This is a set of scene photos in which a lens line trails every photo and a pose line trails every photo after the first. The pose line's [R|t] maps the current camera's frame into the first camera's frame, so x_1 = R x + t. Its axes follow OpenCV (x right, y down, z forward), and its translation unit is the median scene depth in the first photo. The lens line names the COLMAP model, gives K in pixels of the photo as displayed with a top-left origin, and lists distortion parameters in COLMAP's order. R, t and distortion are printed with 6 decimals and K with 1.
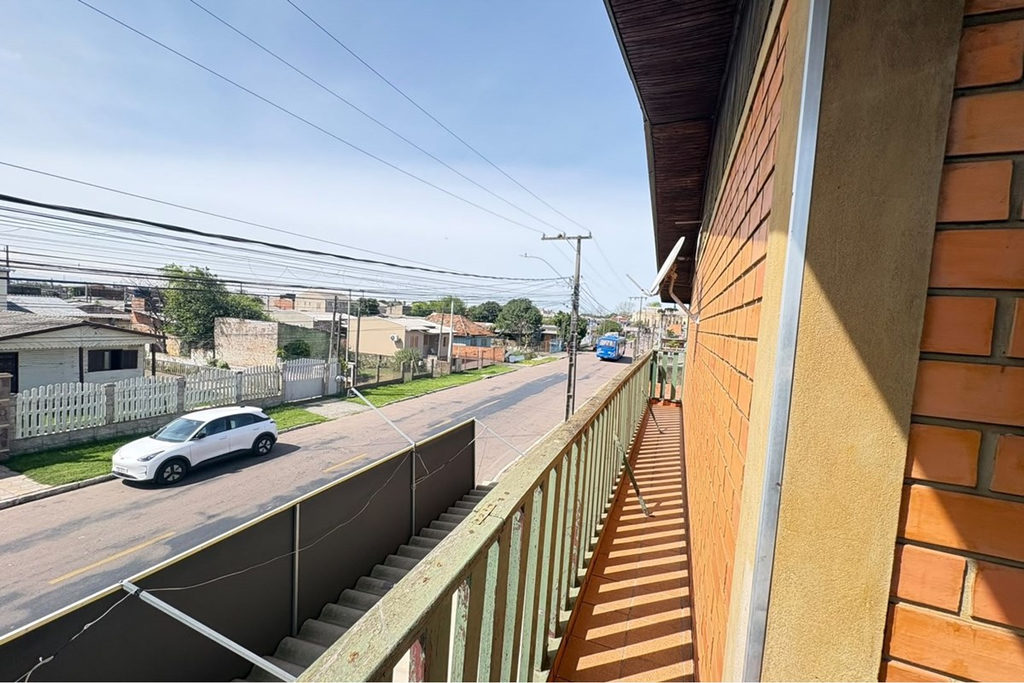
lens RADIAL K [[409.6, 0, 506.7], [0, 409.6, 343.7], [0, 0, 1]] dist [0.000367, -0.000111]
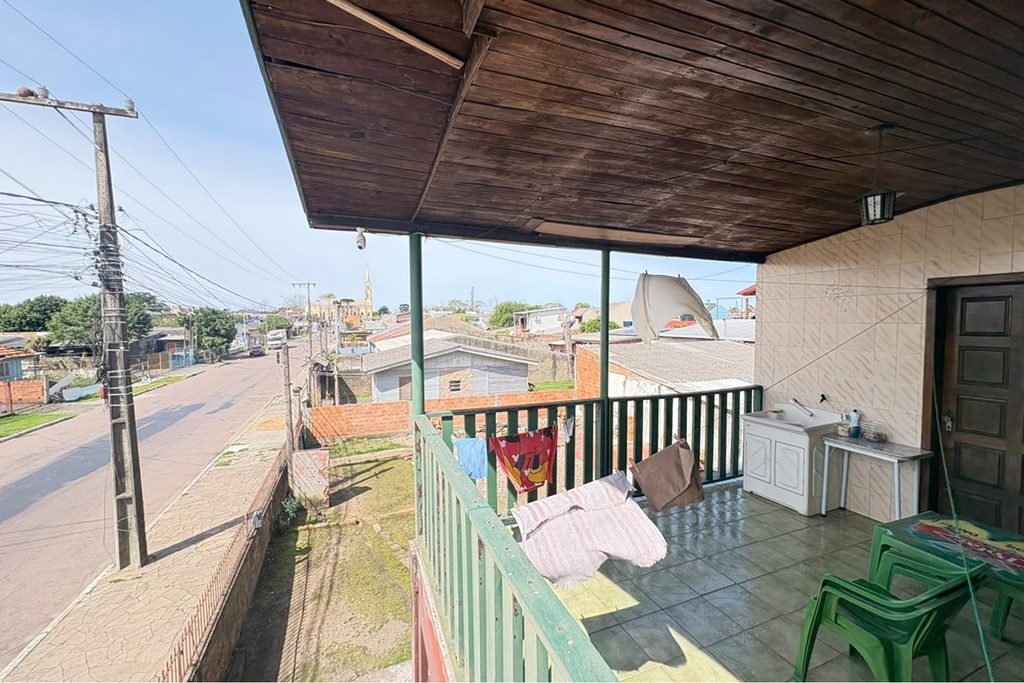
lens RADIAL K [[409.6, 0, 515.7], [0, 409.6, 337.5], [0, 0, 1]] dist [0.000367, -0.000111]
pose [[0.717554, -0.098024, 0.689570, 0.058280], [0.094360, 0.994601, 0.043197, -0.005287], [-0.690081, 0.034072, 0.722929, 0.147616]]
